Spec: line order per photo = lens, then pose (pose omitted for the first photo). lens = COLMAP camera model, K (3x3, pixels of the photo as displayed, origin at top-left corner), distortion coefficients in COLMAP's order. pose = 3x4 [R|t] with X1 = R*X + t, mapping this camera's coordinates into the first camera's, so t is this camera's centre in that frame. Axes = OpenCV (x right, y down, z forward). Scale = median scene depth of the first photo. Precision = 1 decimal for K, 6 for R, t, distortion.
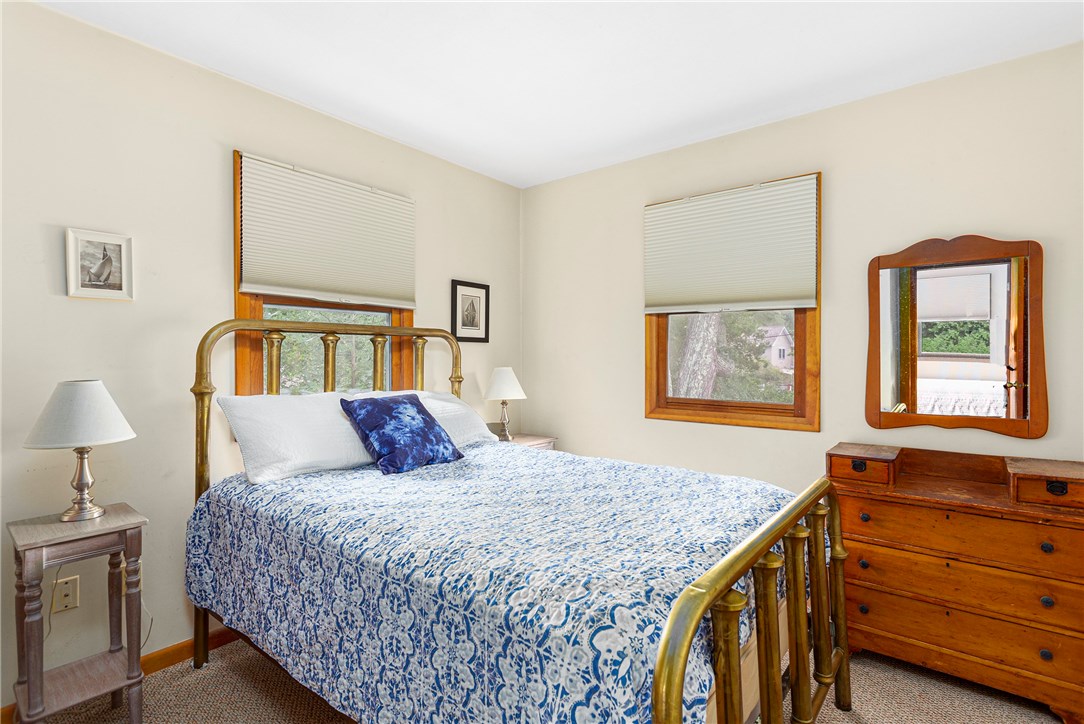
lens RADIAL K [[526.1, 0, 534.7], [0, 526.1, 356.2], [0, 0, 1]] dist [-0.000602, 0.002914]
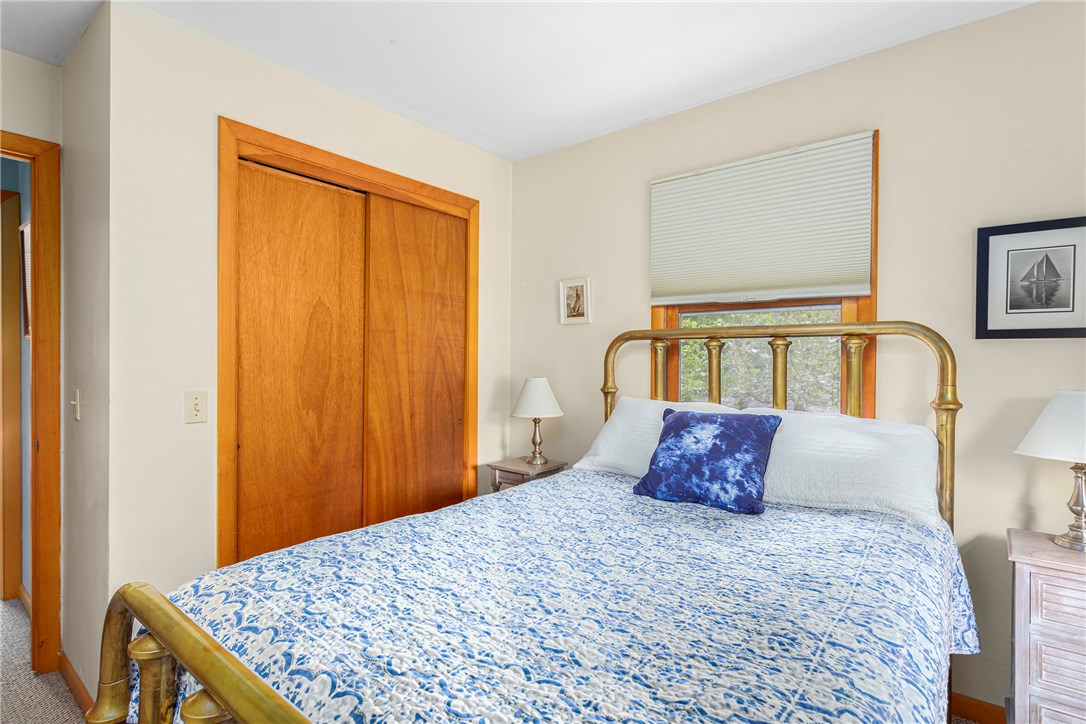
lens RADIAL K [[527.1, 0, 534.4], [0, 527.1, 363.8], [0, 0, 1]] dist [-0.000602, 0.002914]
pose [[0.013272, 0.005355, -0.999898, 0.573262], [-0.005488, 0.999971, 0.005282, -0.003329], [0.999897, 0.005417, 0.013301, 0.746087]]
